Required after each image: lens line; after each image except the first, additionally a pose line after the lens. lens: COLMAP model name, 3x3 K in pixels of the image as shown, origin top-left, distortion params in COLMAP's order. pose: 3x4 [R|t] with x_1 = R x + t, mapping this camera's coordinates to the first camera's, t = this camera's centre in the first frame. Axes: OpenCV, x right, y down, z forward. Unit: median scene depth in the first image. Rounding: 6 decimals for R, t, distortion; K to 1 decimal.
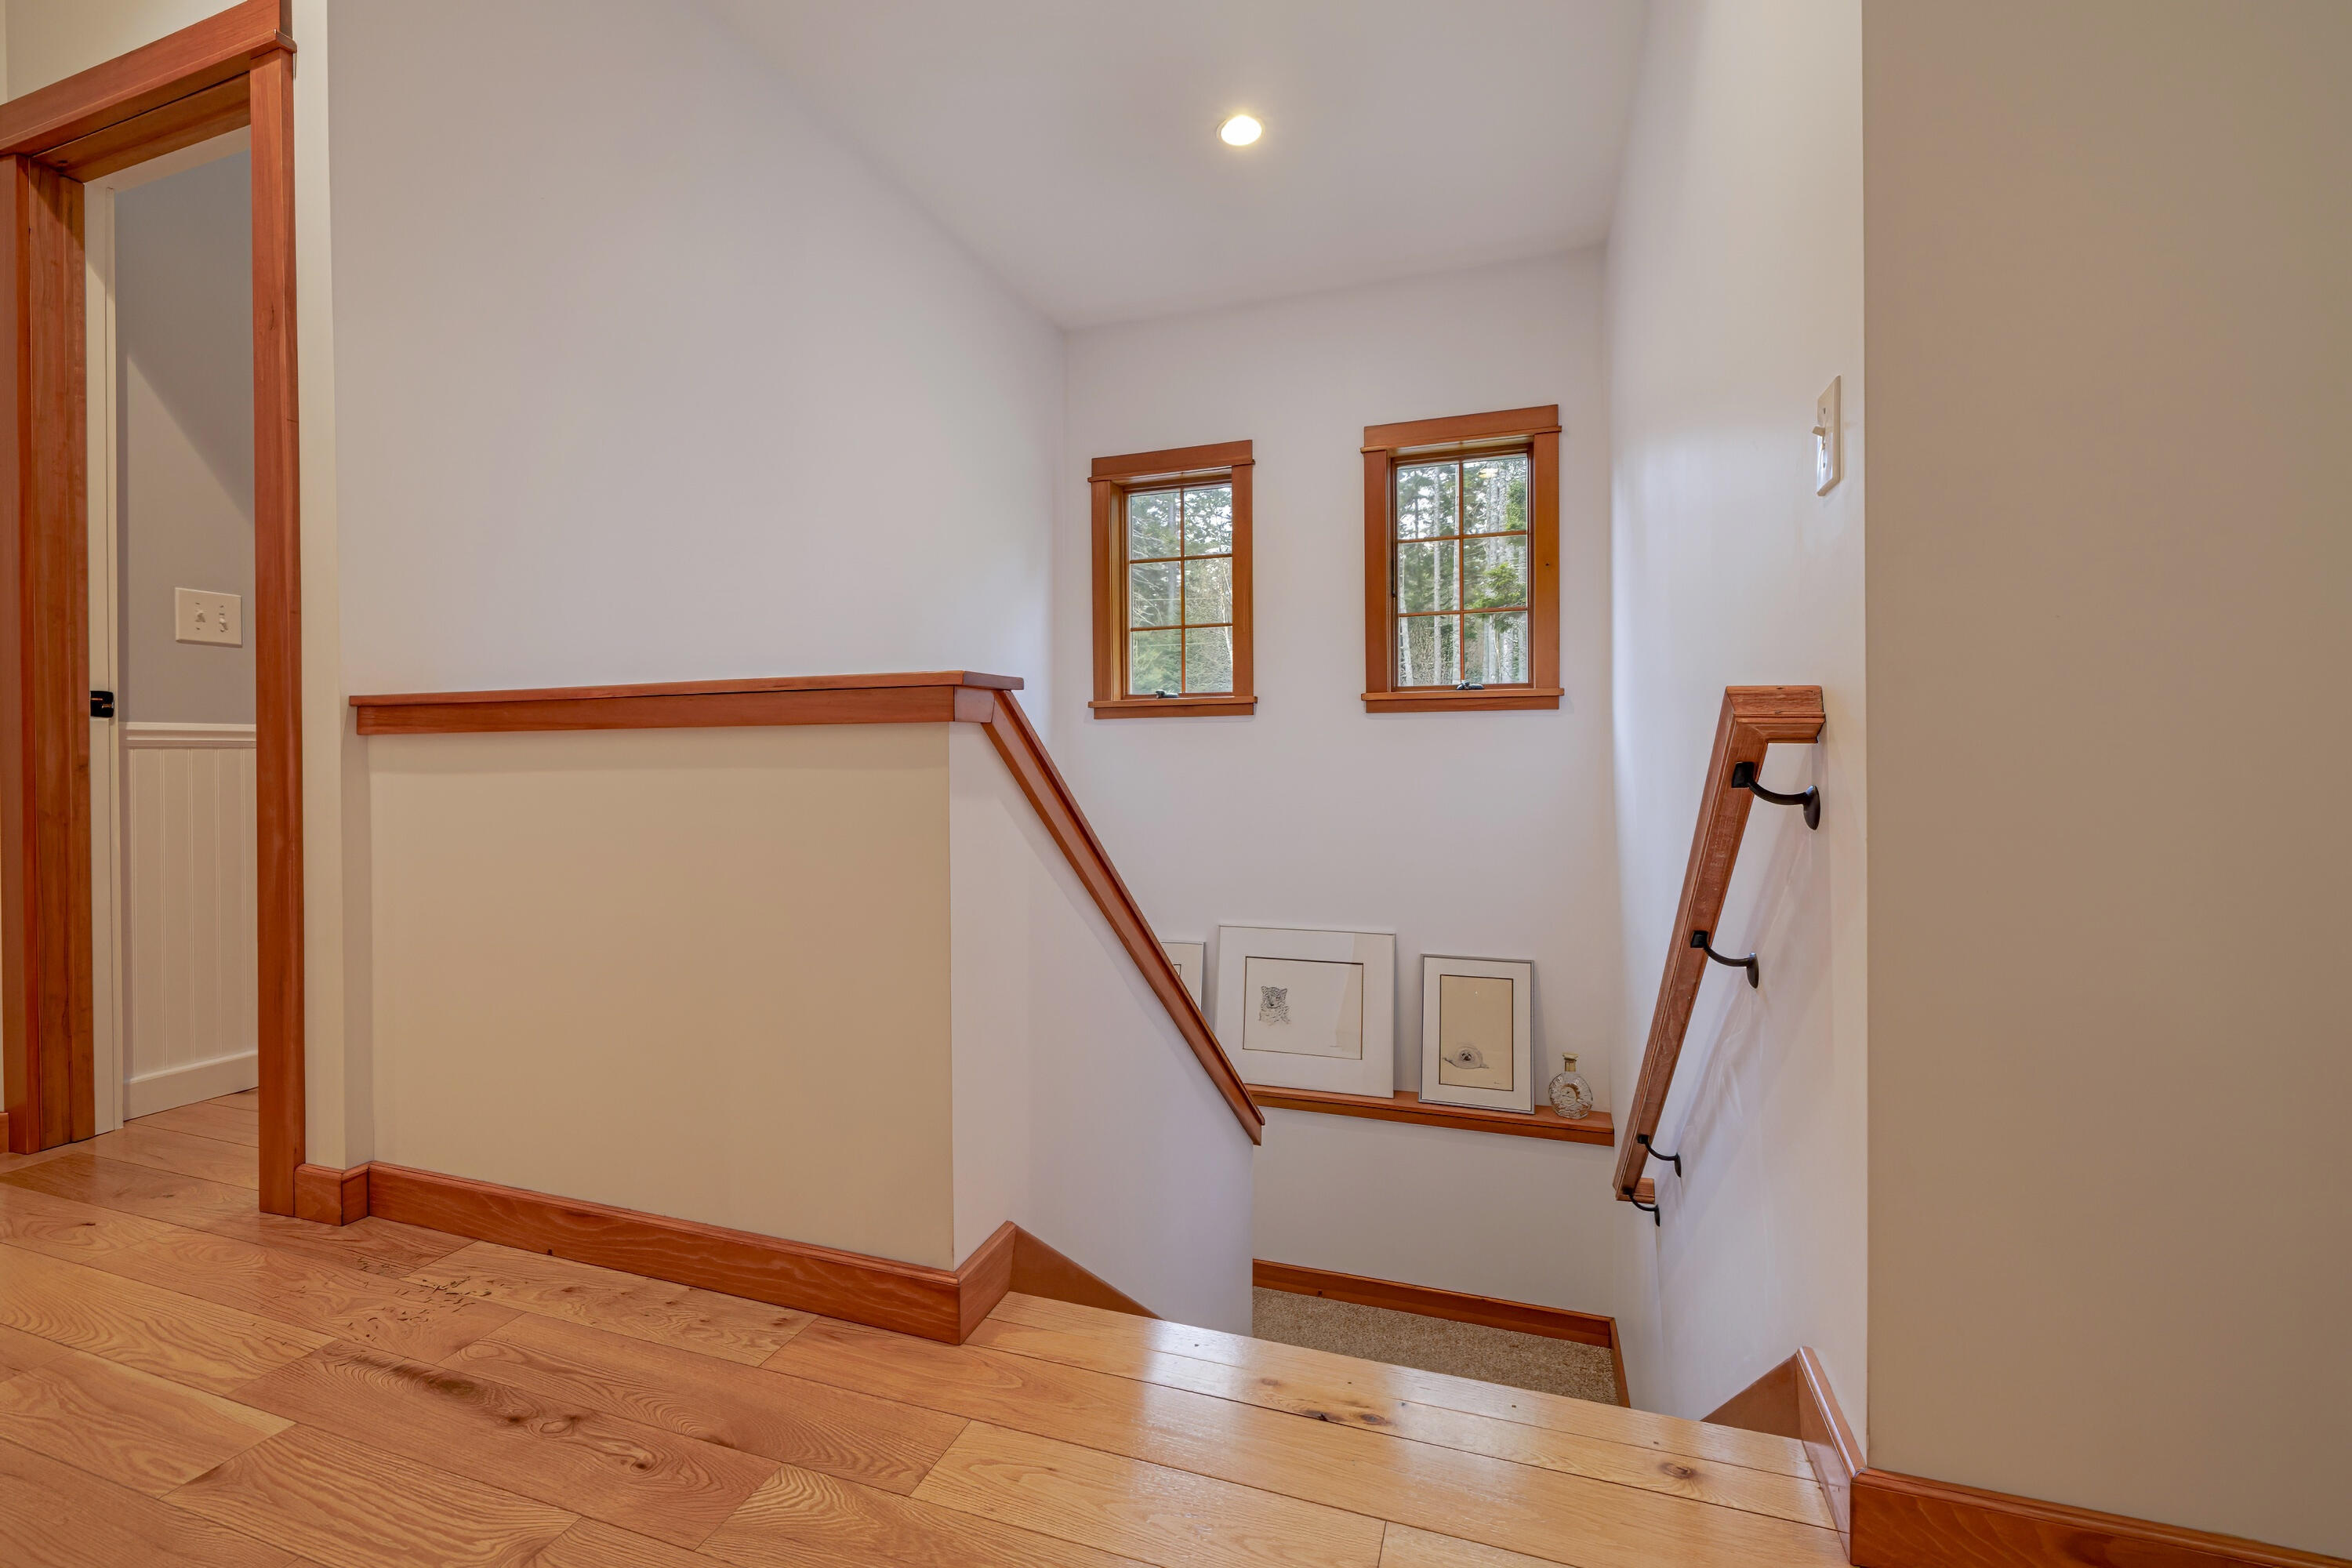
lens RADIAL K [[1003.8, 0, 1173.0], [0, 1003.8, 765.4], [0, 0, 1]] dist [-0.000005, -0.000011]
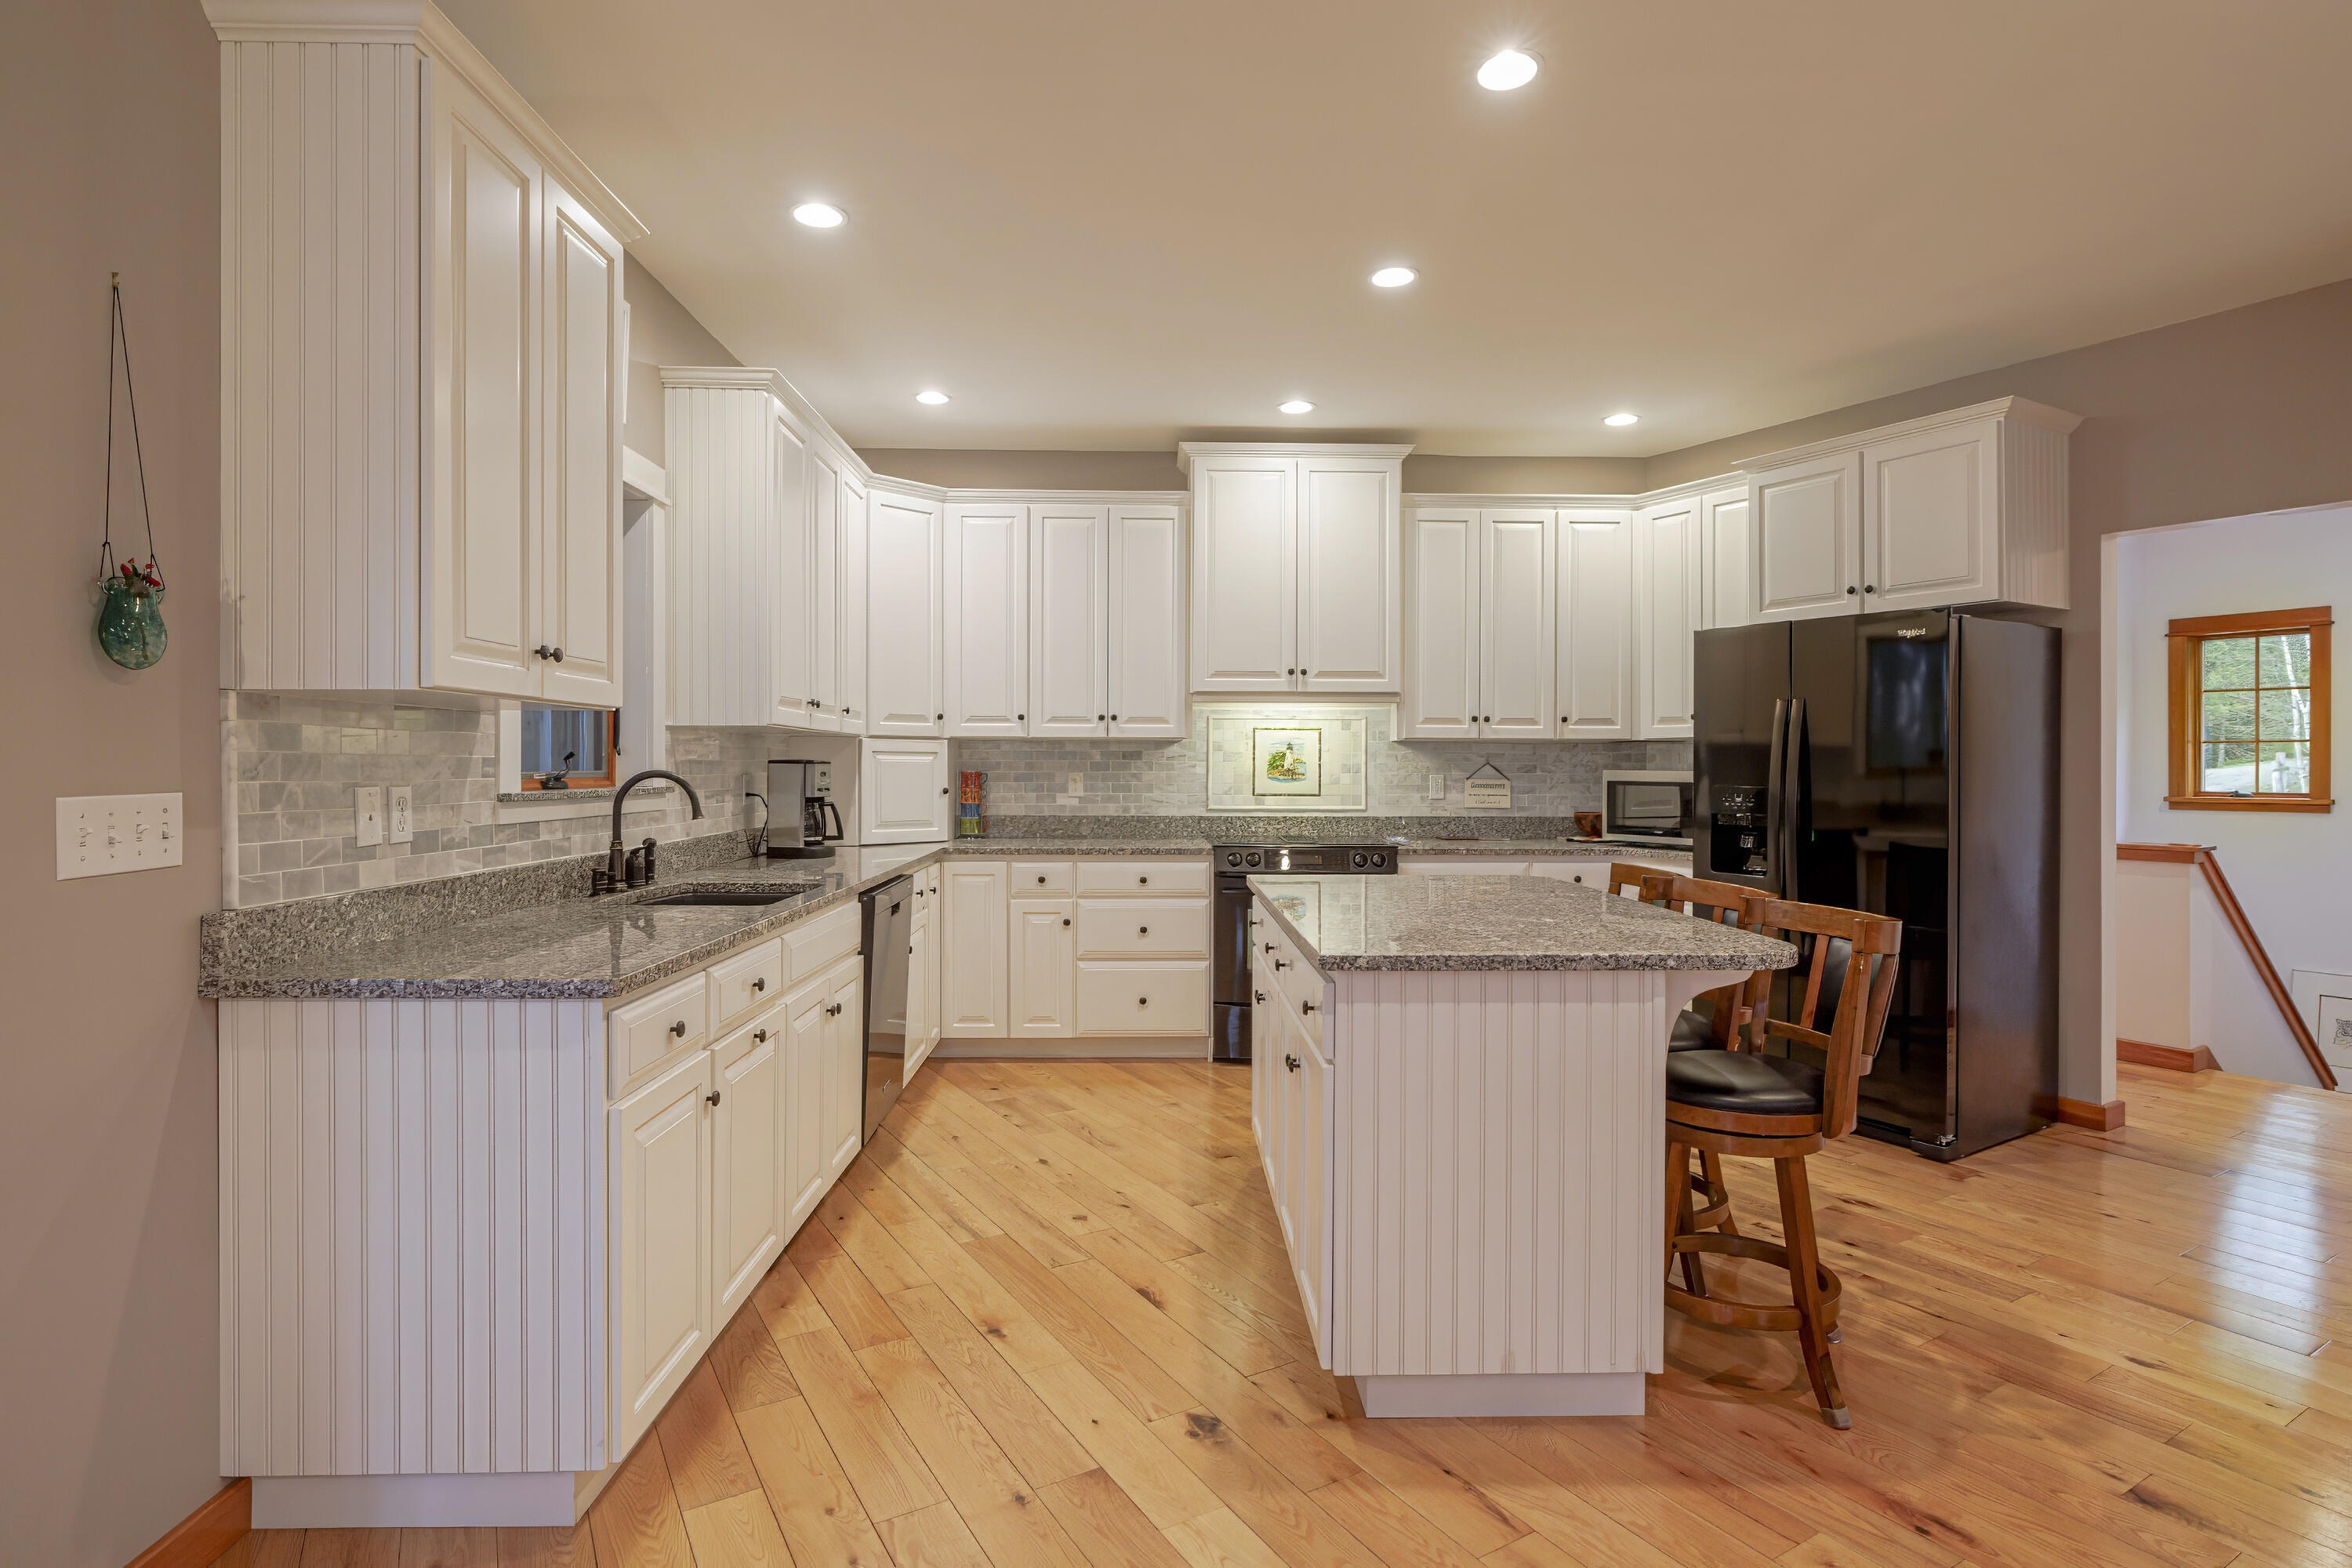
lens RADIAL K [[1192.7, 0, 1180.0], [0, 1192.7, 768.8], [0, 0, 1]] dist [0.000322, 0.000442]
pose [[0.776844, 0.009380, -0.629623, -0.105287], [-0.007317, 0.999956, 0.005869, -0.104158], [0.629651, 0.000047, 0.776878, -1.152466]]
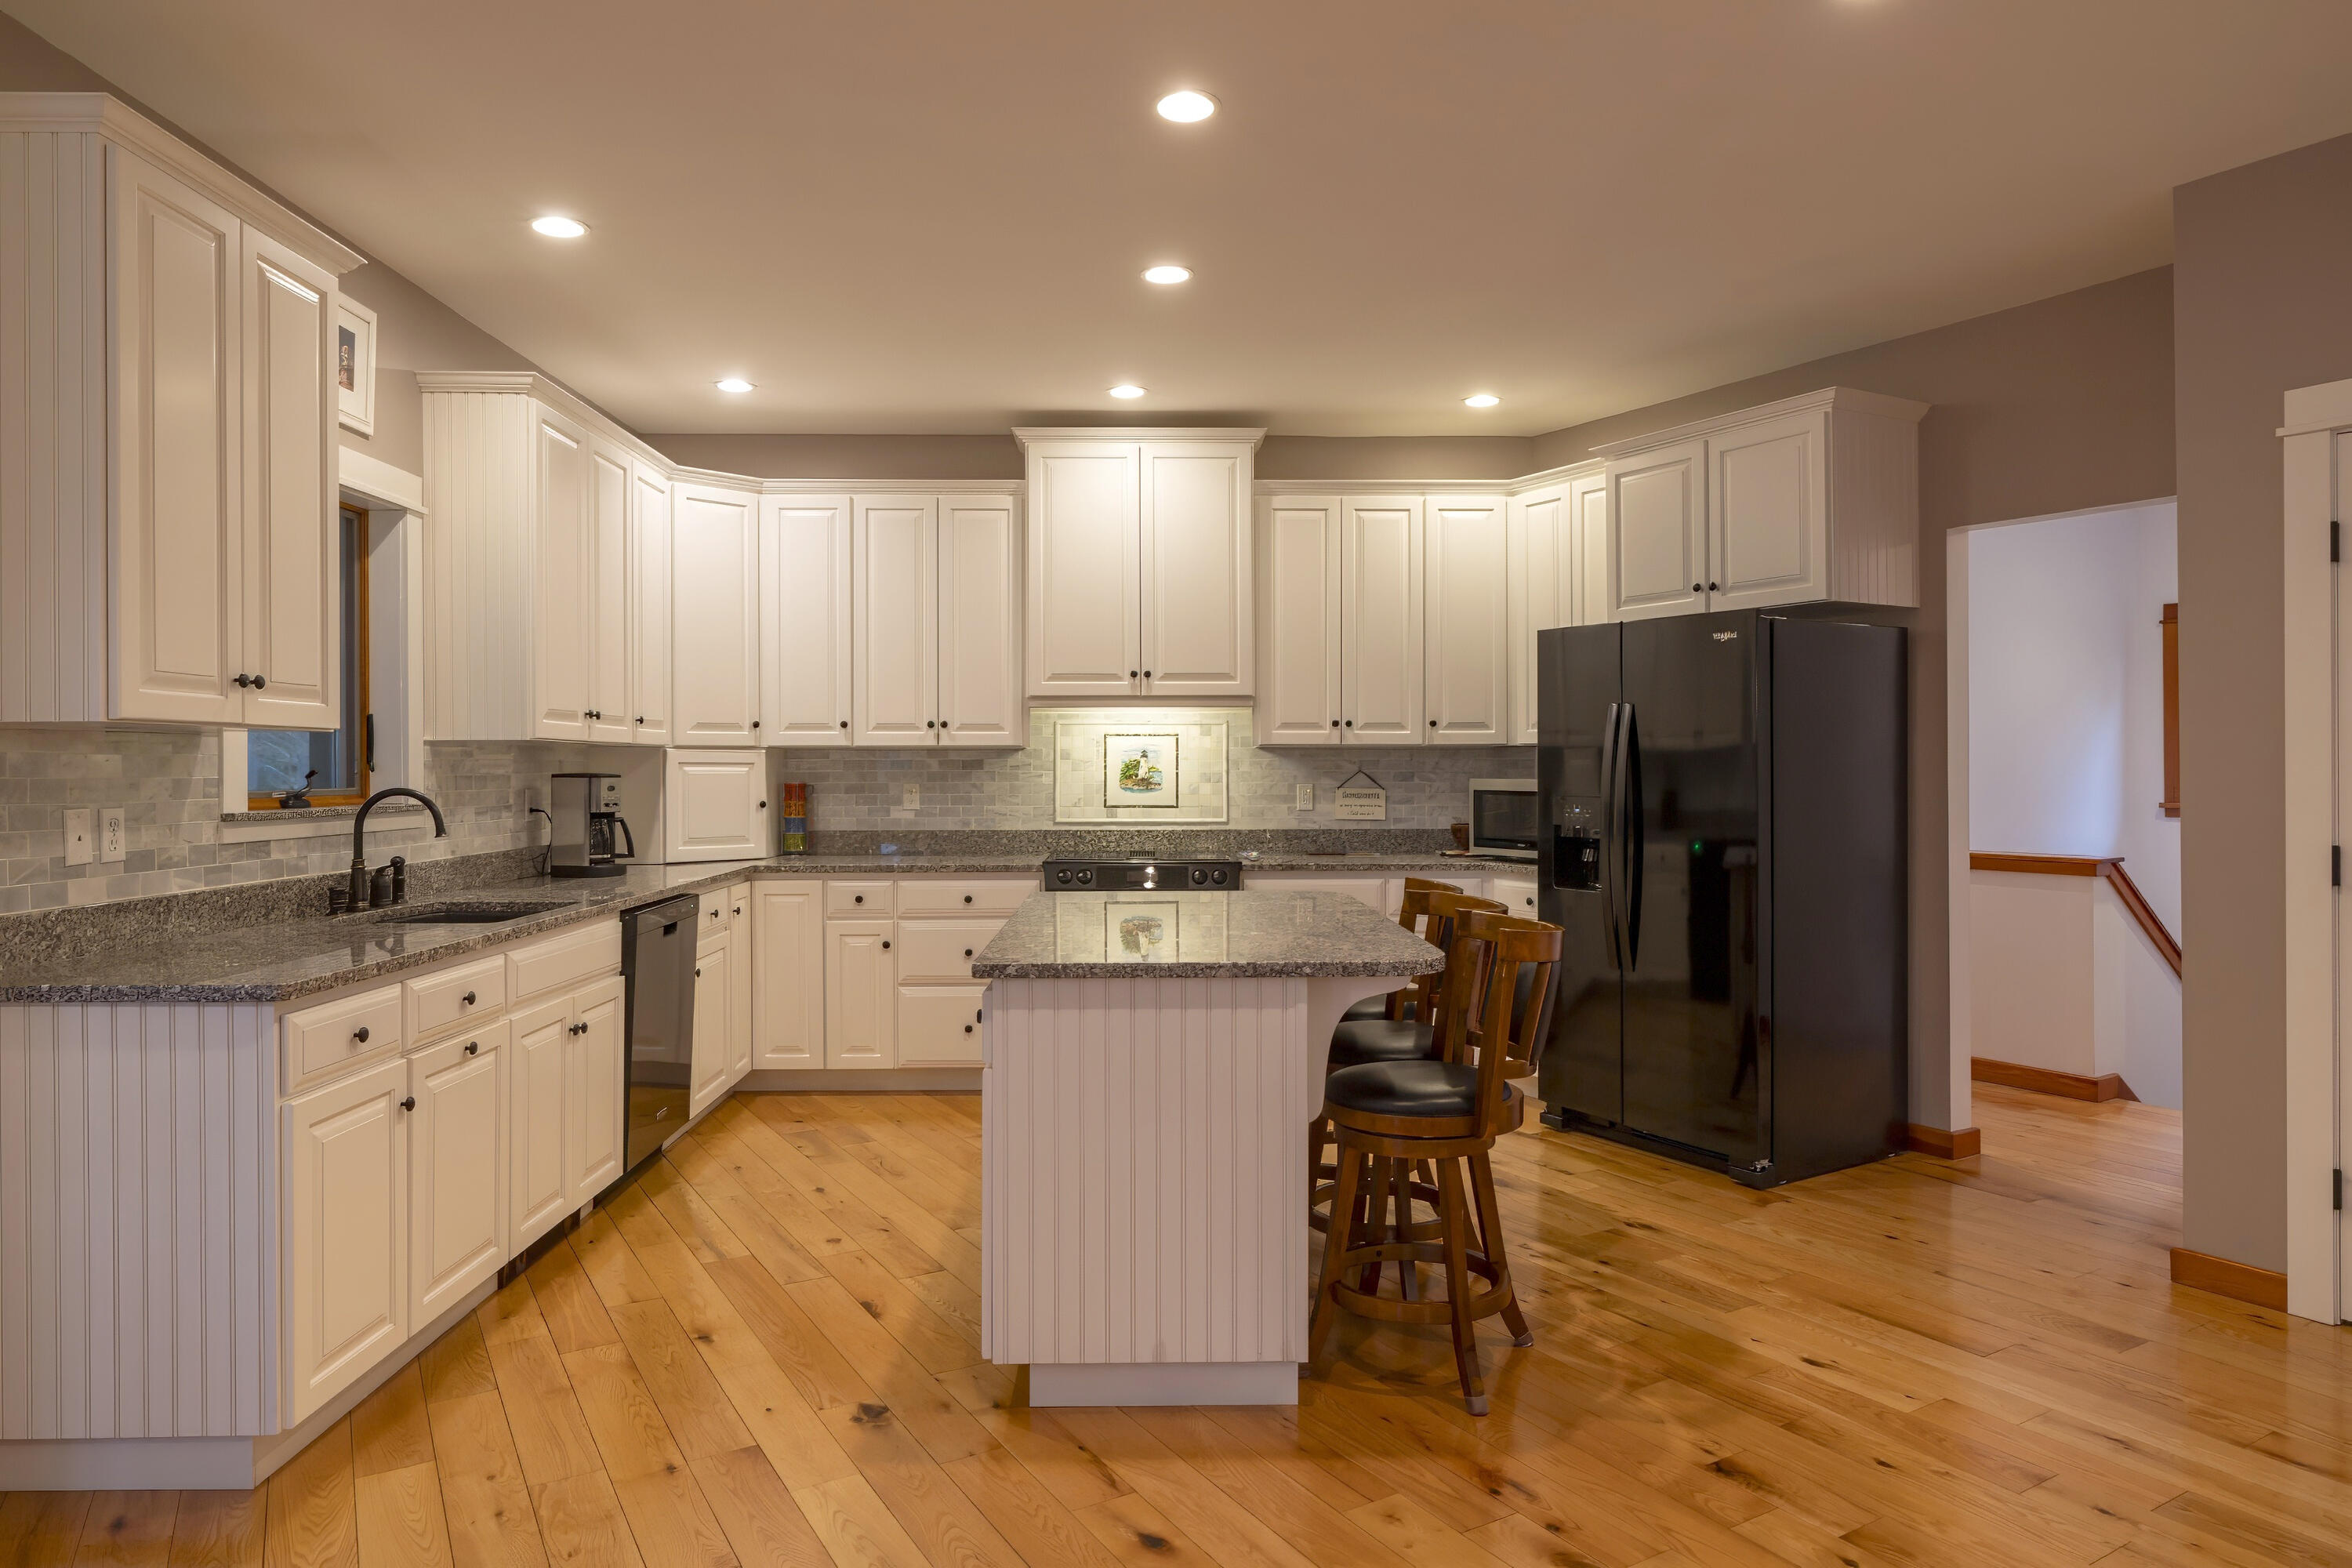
lens RADIAL K [[1436.2, 0, 1167.7], [0, 1436.2, 768.2], [0, 0, 1]] dist [0.003812, -0.000439]
pose [[0.770987, 0.004027, -0.636838, 0.103946], [-0.001980, 0.999990, 0.003927, -0.113184], [0.636848, -0.001767, 0.770987, -1.162619]]
